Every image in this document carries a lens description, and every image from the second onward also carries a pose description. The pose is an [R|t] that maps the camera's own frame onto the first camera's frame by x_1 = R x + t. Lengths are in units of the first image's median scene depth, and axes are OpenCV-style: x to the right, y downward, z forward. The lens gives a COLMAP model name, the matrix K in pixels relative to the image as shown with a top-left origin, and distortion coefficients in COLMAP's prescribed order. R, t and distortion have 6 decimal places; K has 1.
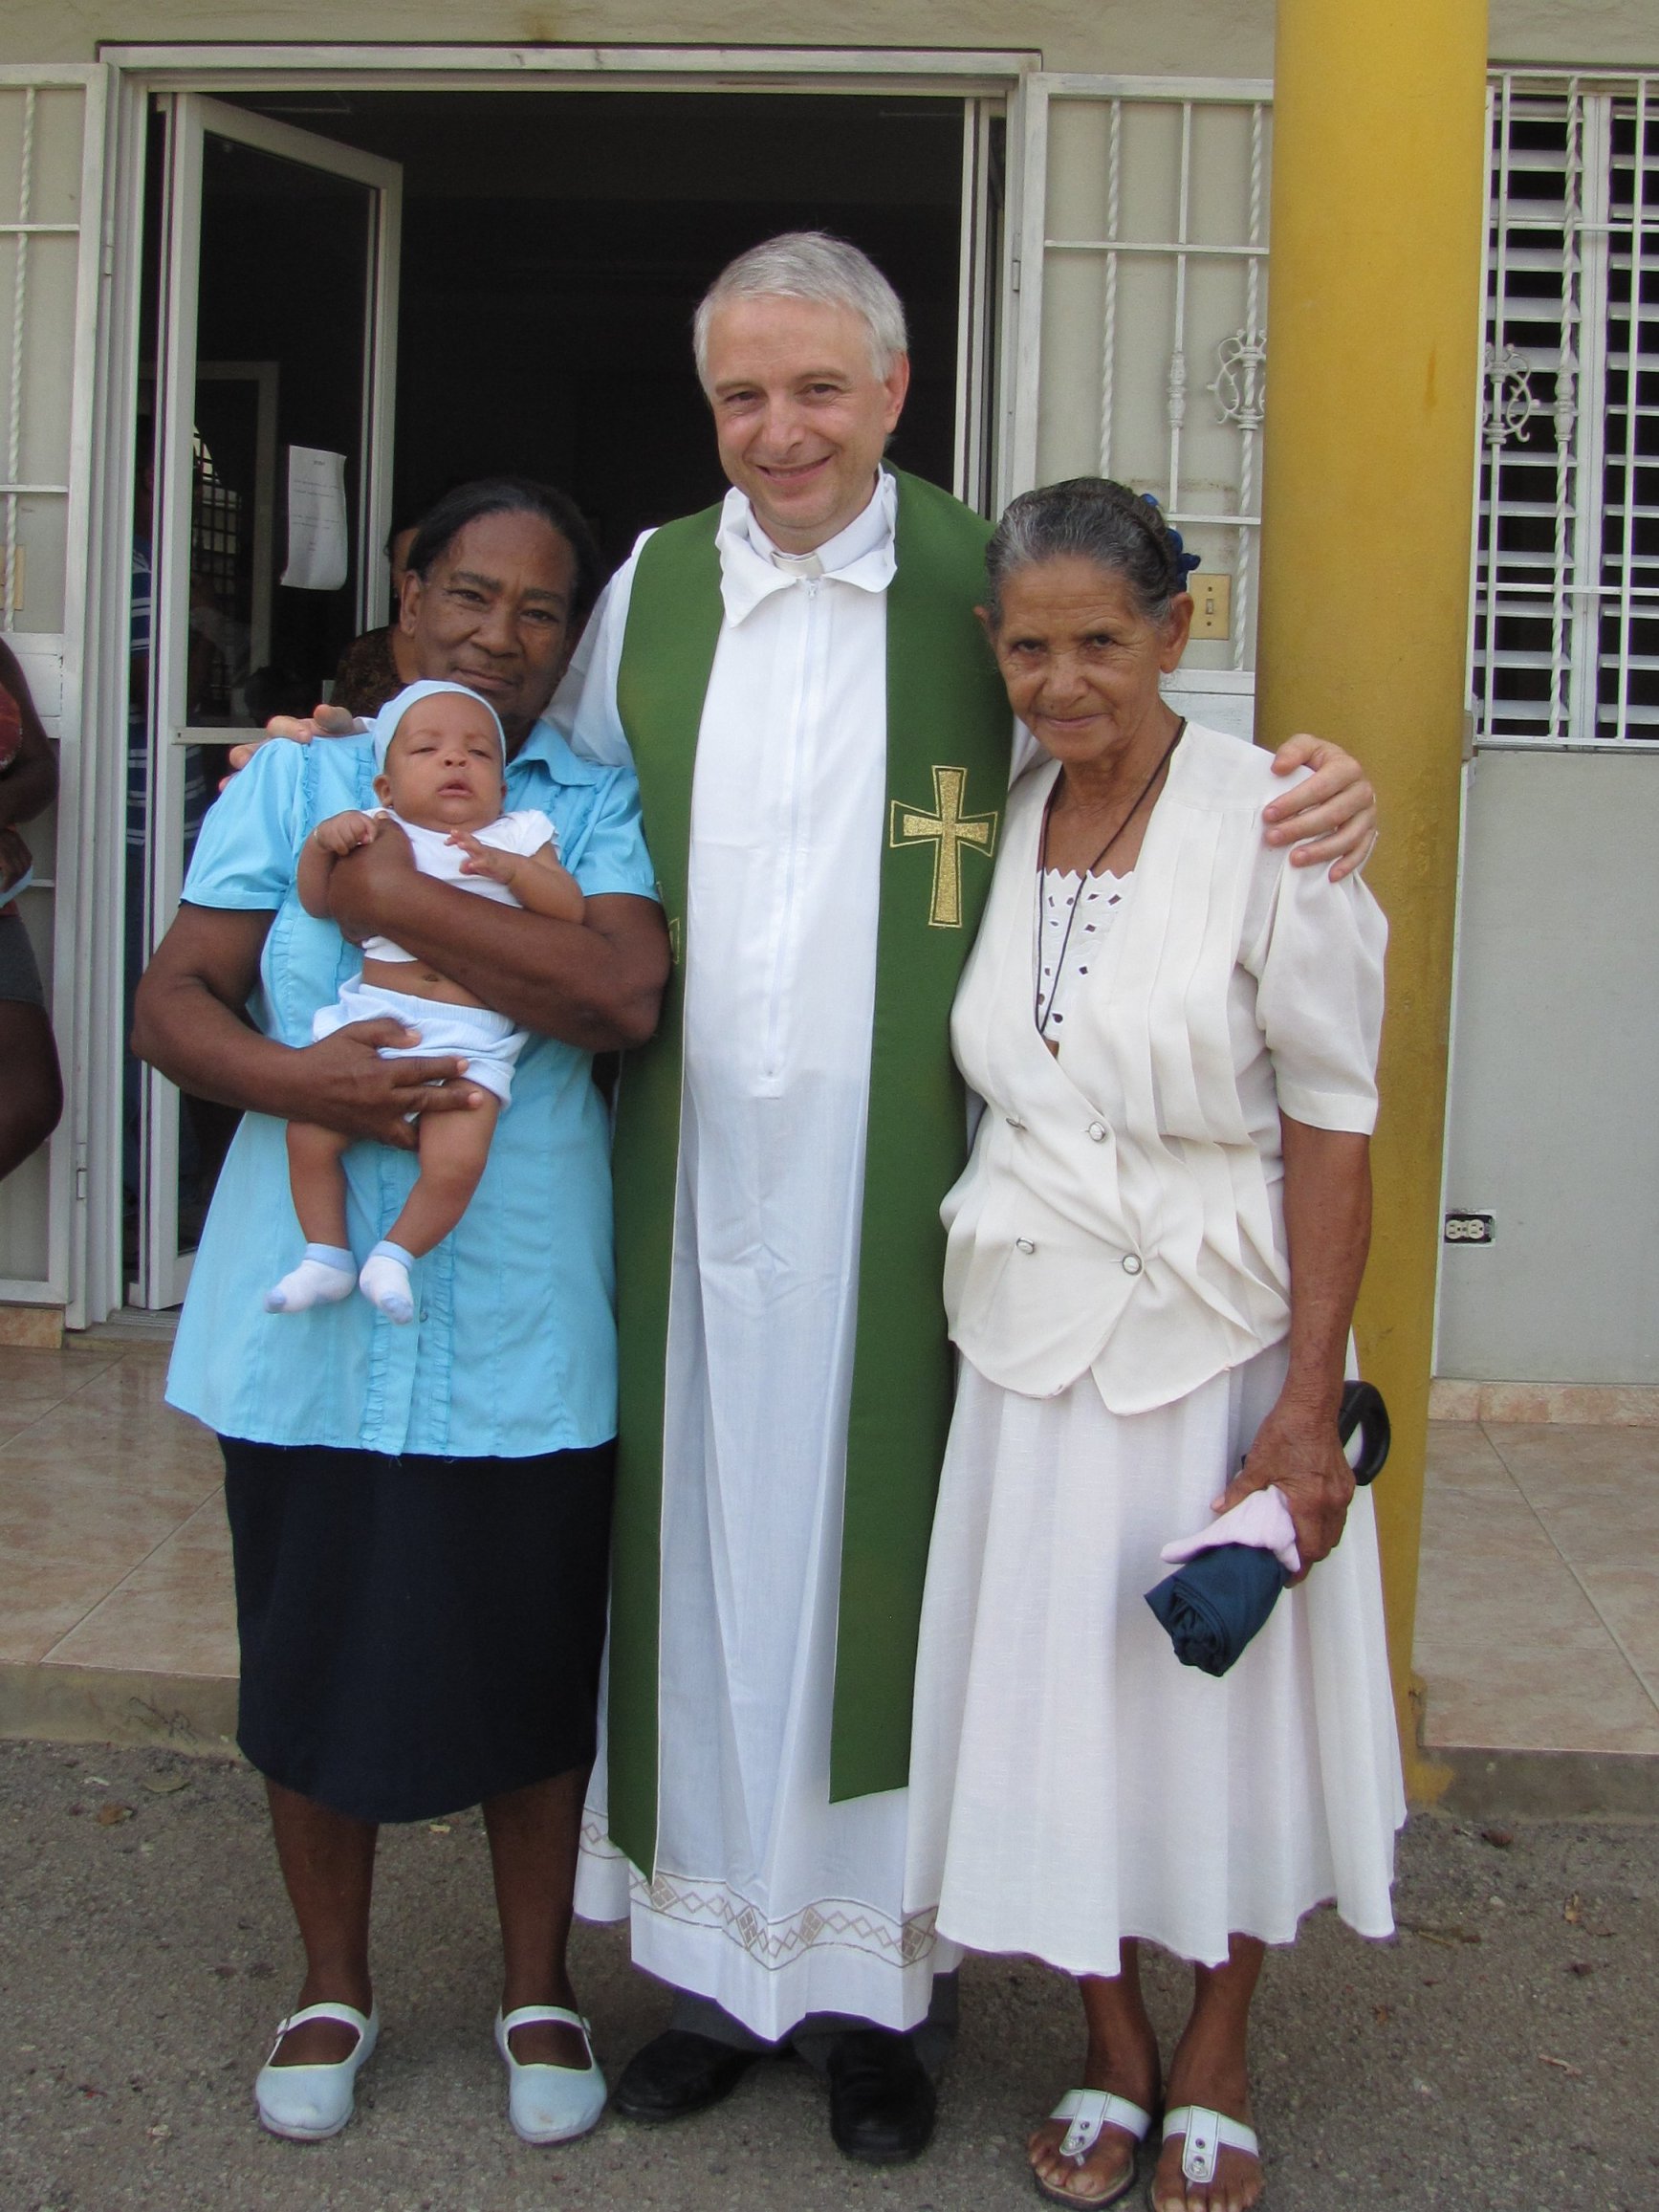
lens RADIAL K [[2933.5, 0, 768.2], [0, 2933.5, 856.5], [0, 0, 1]] dist [-0.218635, 0.282133]
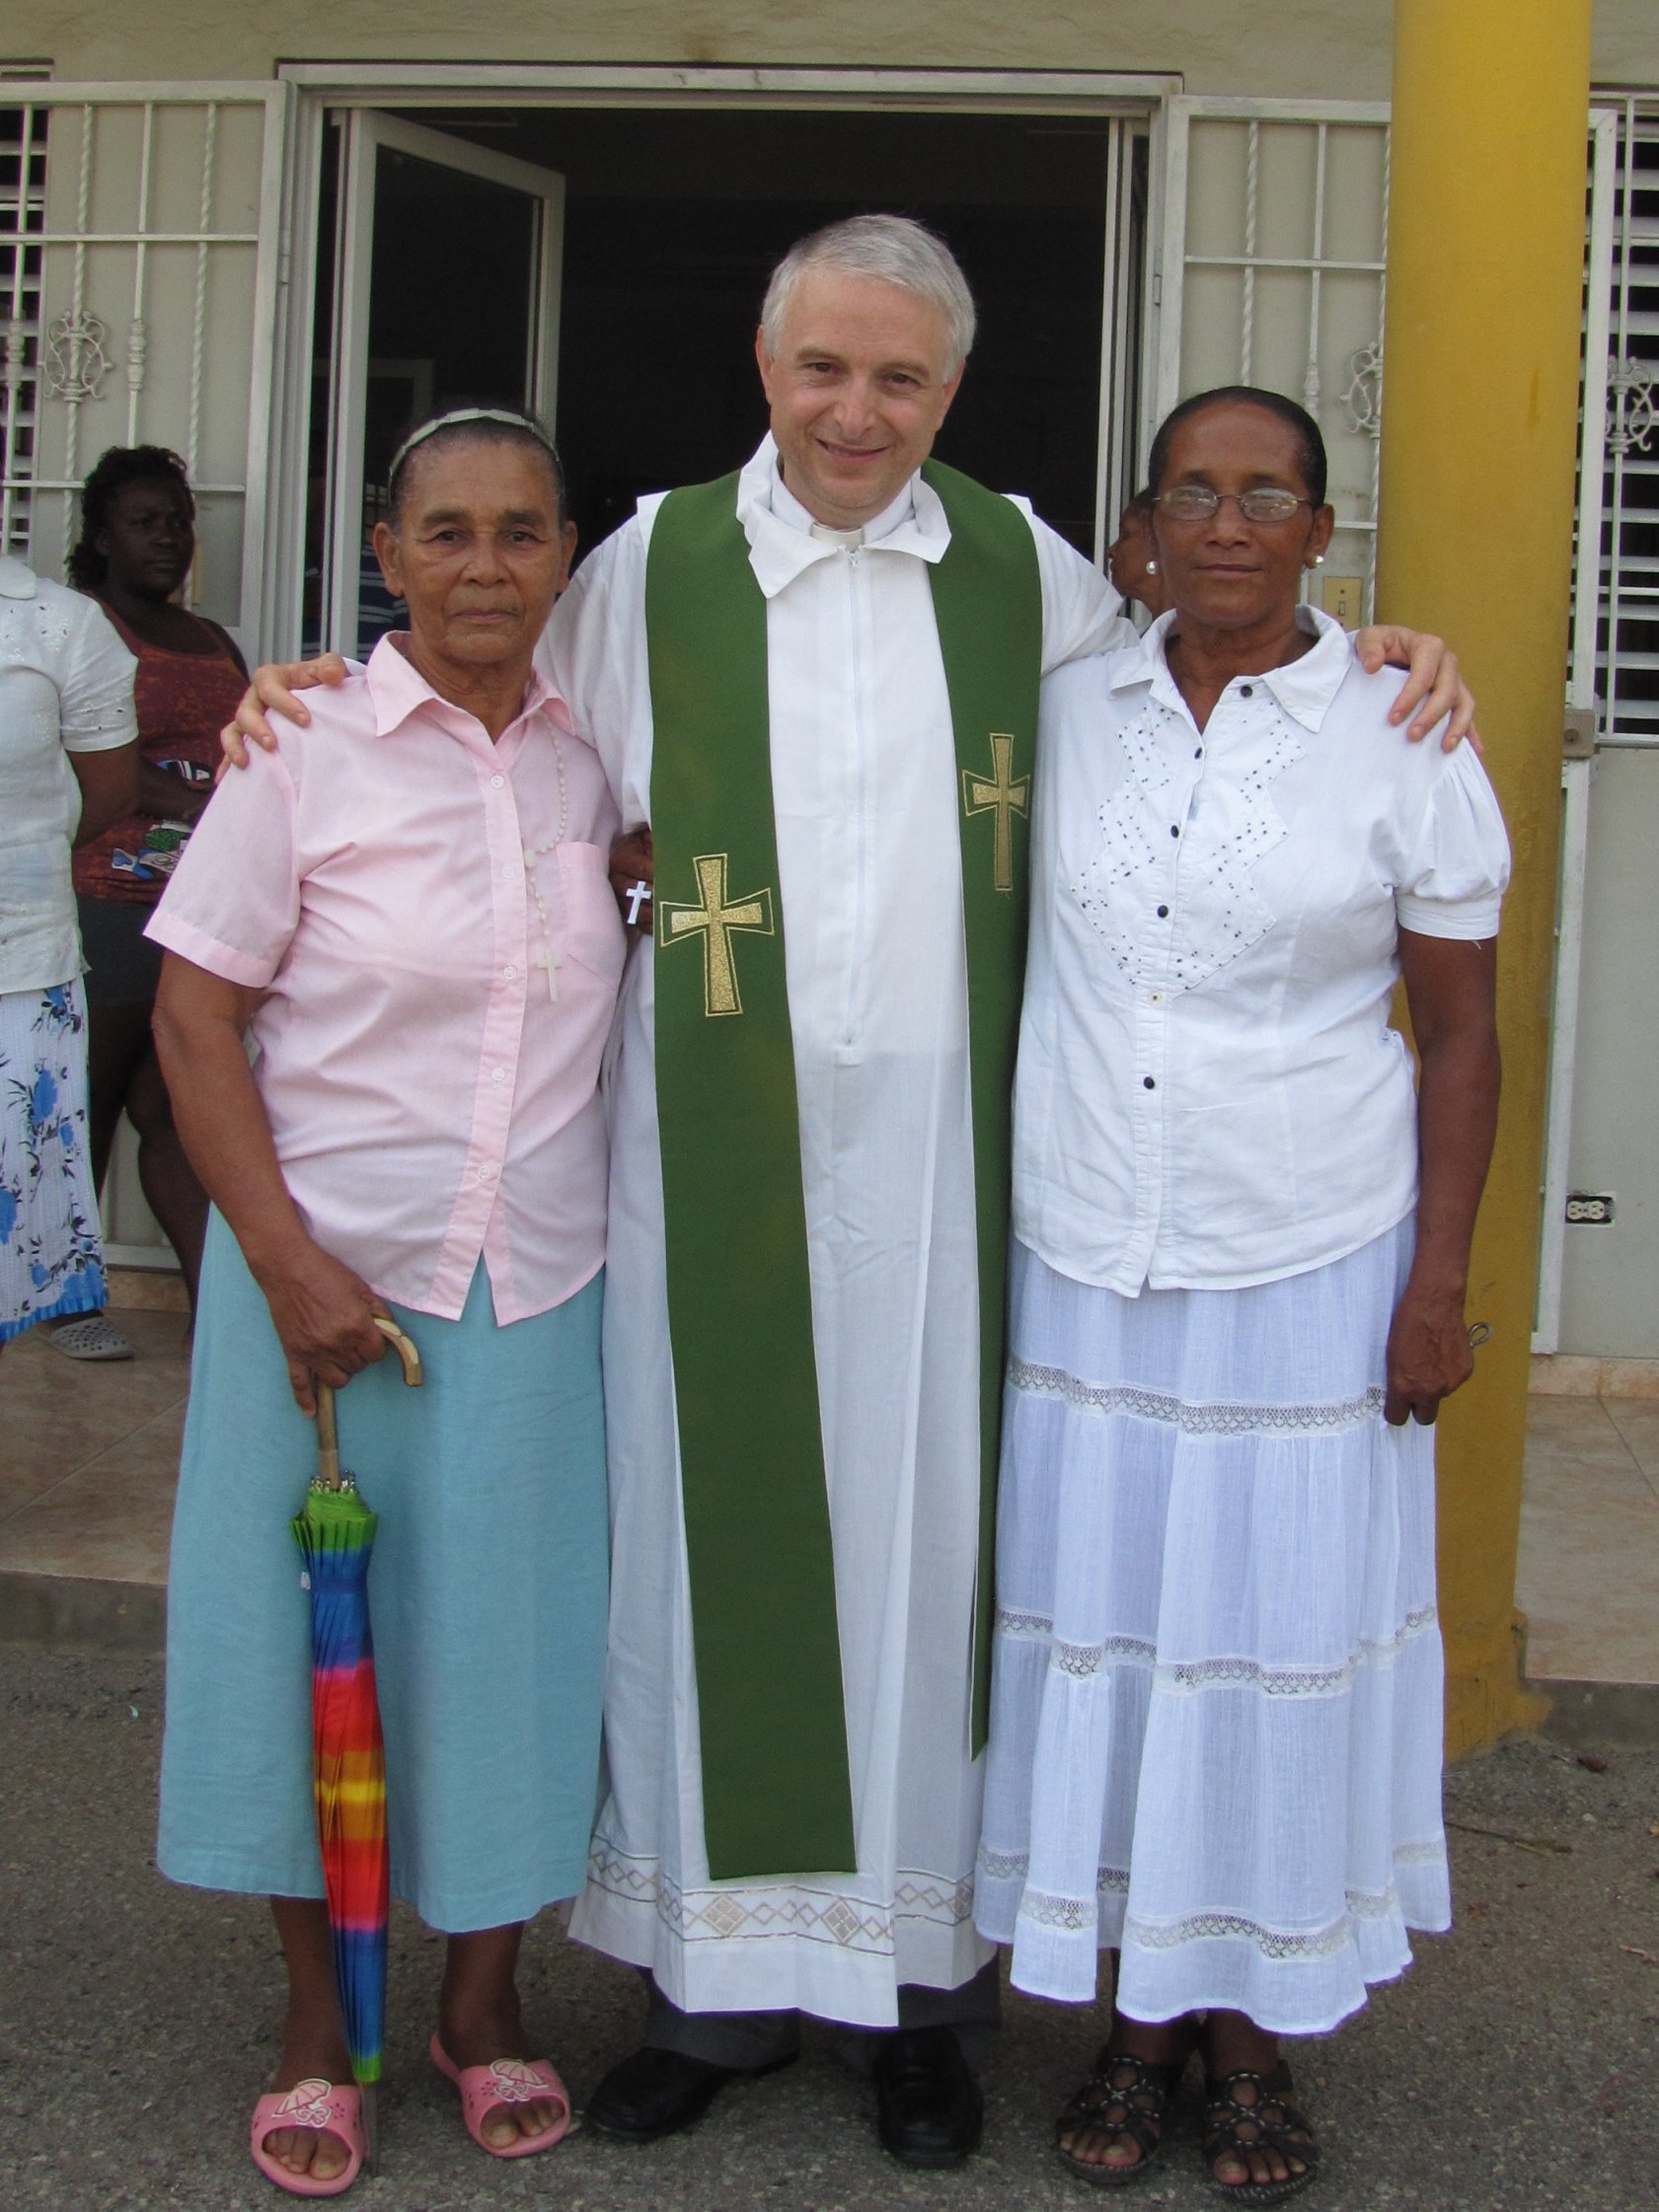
lens RADIAL K [[3021.6, 0, 863.8], [0, 3021.6, 815.9], [0, 0, 1]] dist [-0.217292, 0.267650]
pose [[0.999831, 0.006941, -0.017012, -0.000270], [-0.007201, 0.999858, -0.015221, 0.005899], [0.016904, 0.015341, 0.999739, -0.073484]]
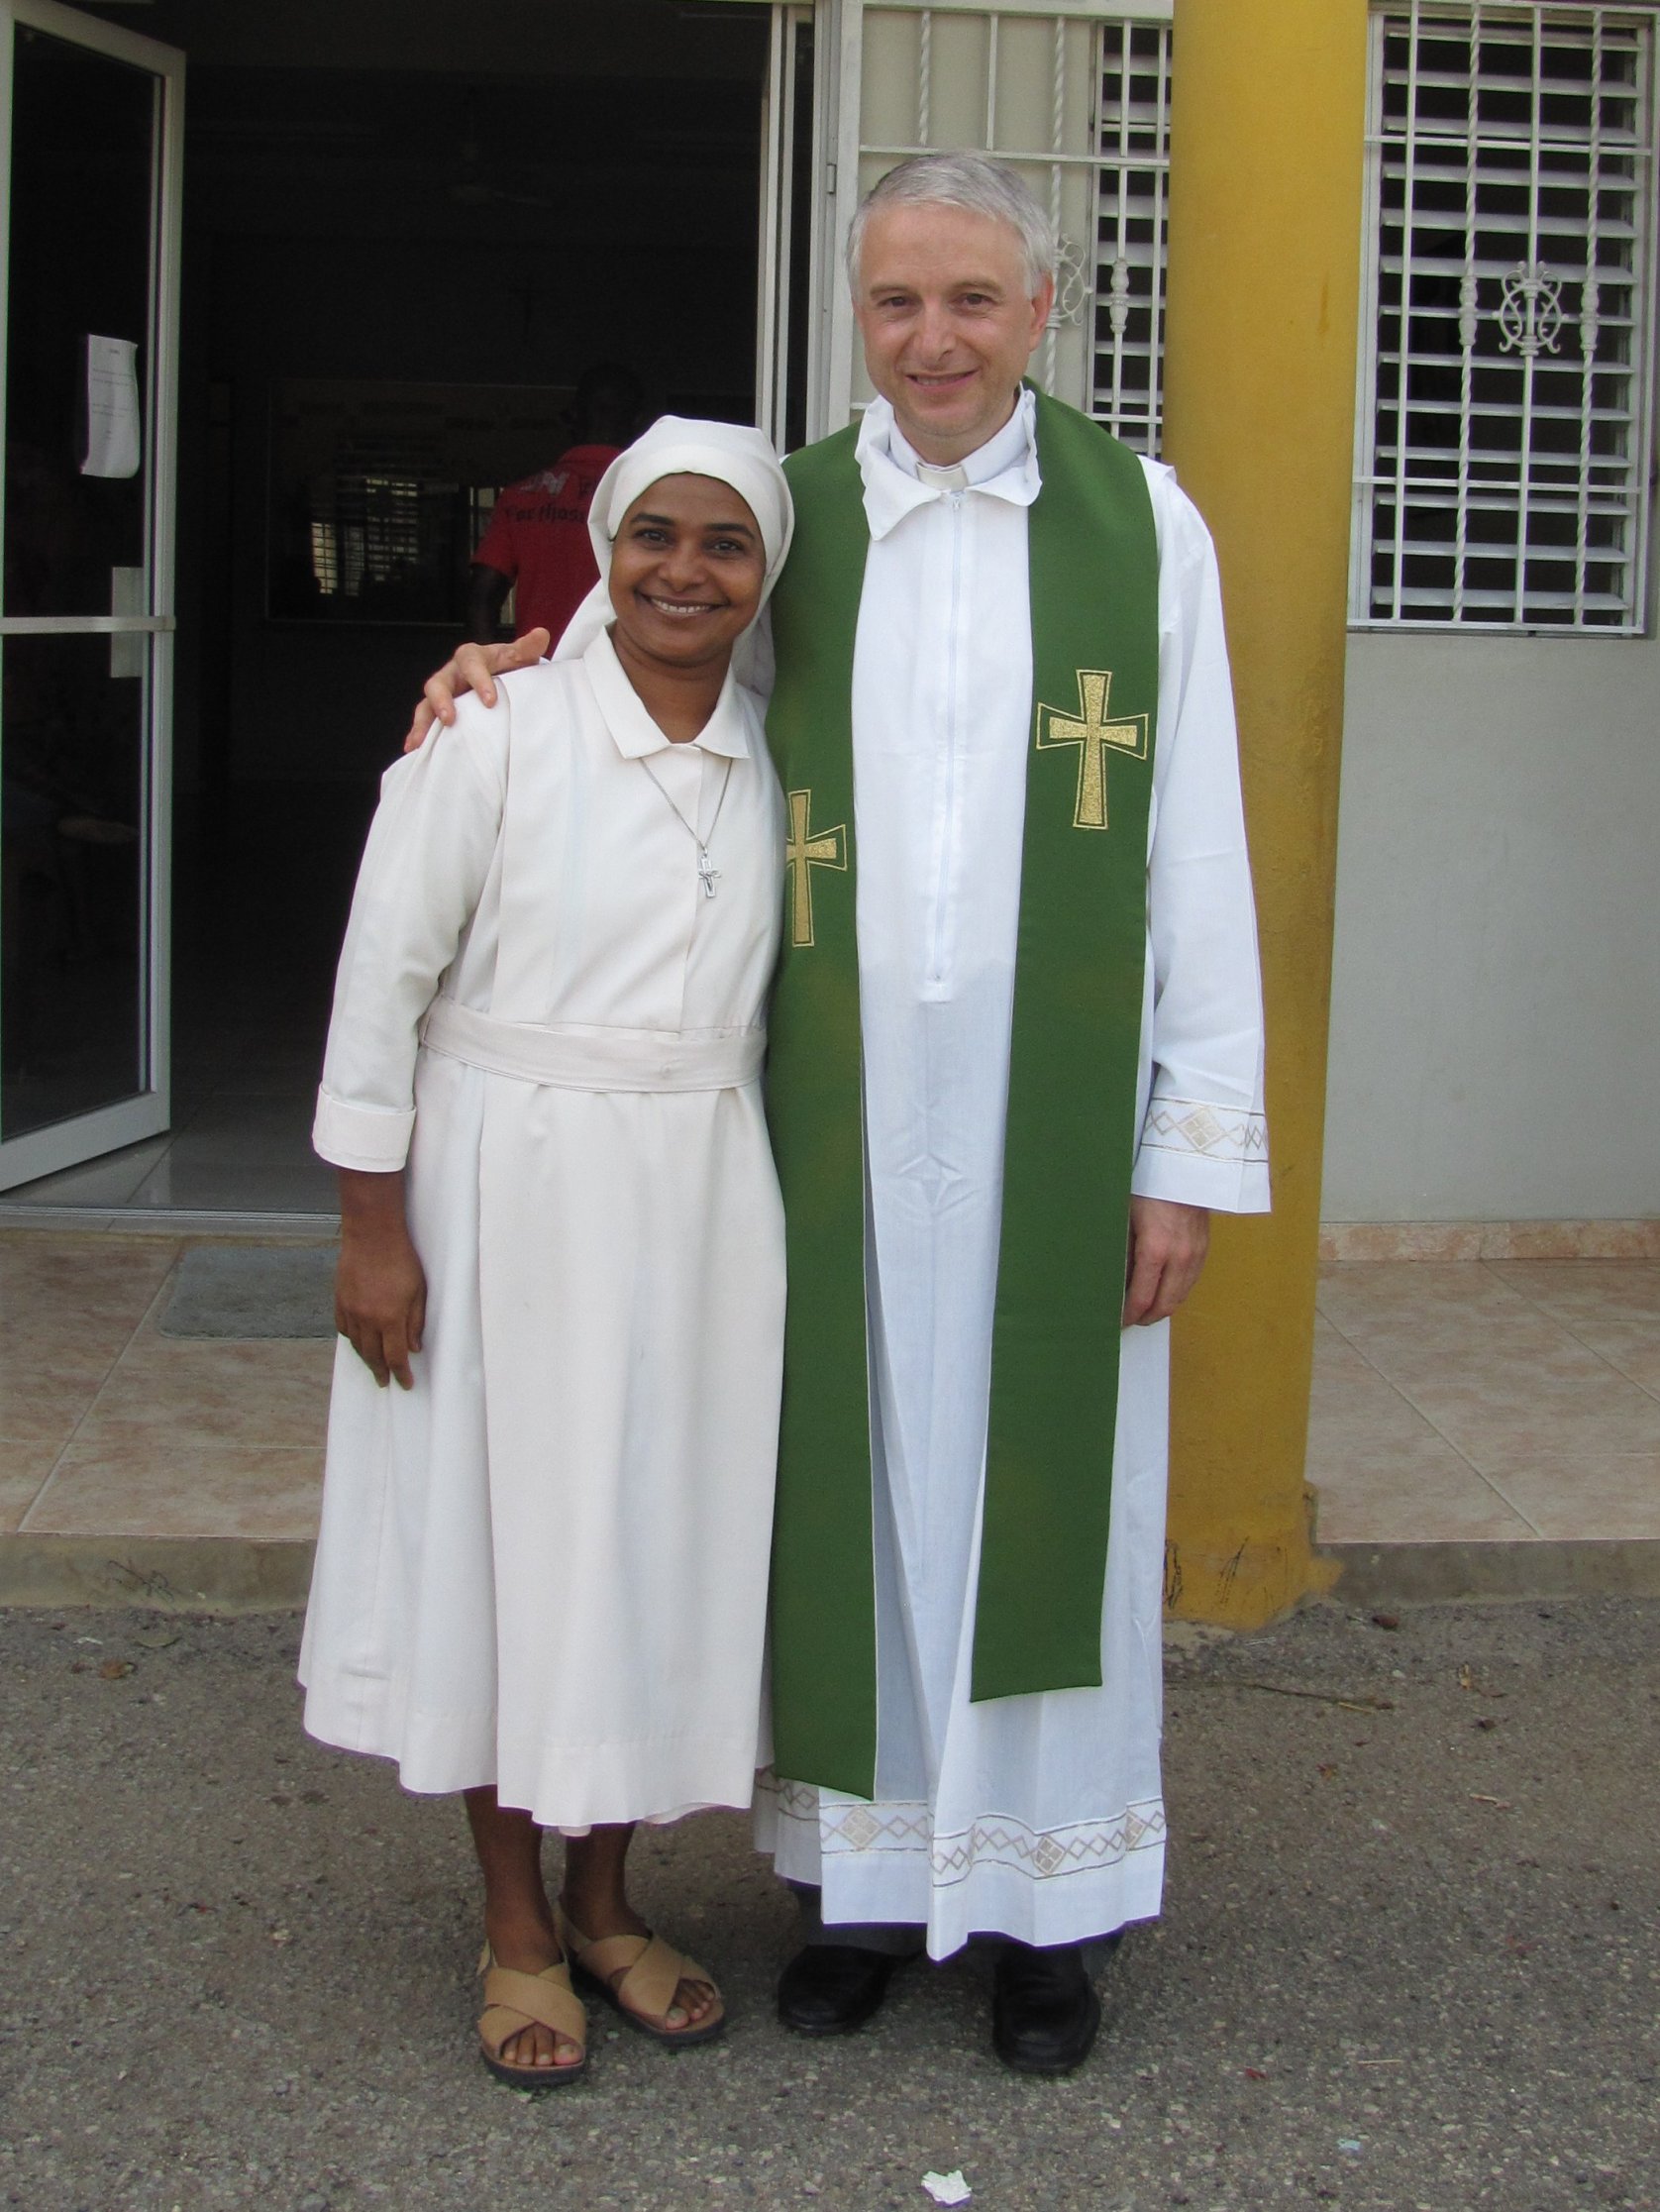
lens RADIAL K [[3035.9, 0, 768.7], [0, 3035.9, 817.0], [0, 0, 1]] dist [-0.219809, 0.271642]
pose [[0.989150, -0.016555, 0.145976, -0.098536], [0.011863, 0.999387, 0.032951, -0.007155], [-0.146432, -0.030862, 0.988739, -0.069802]]
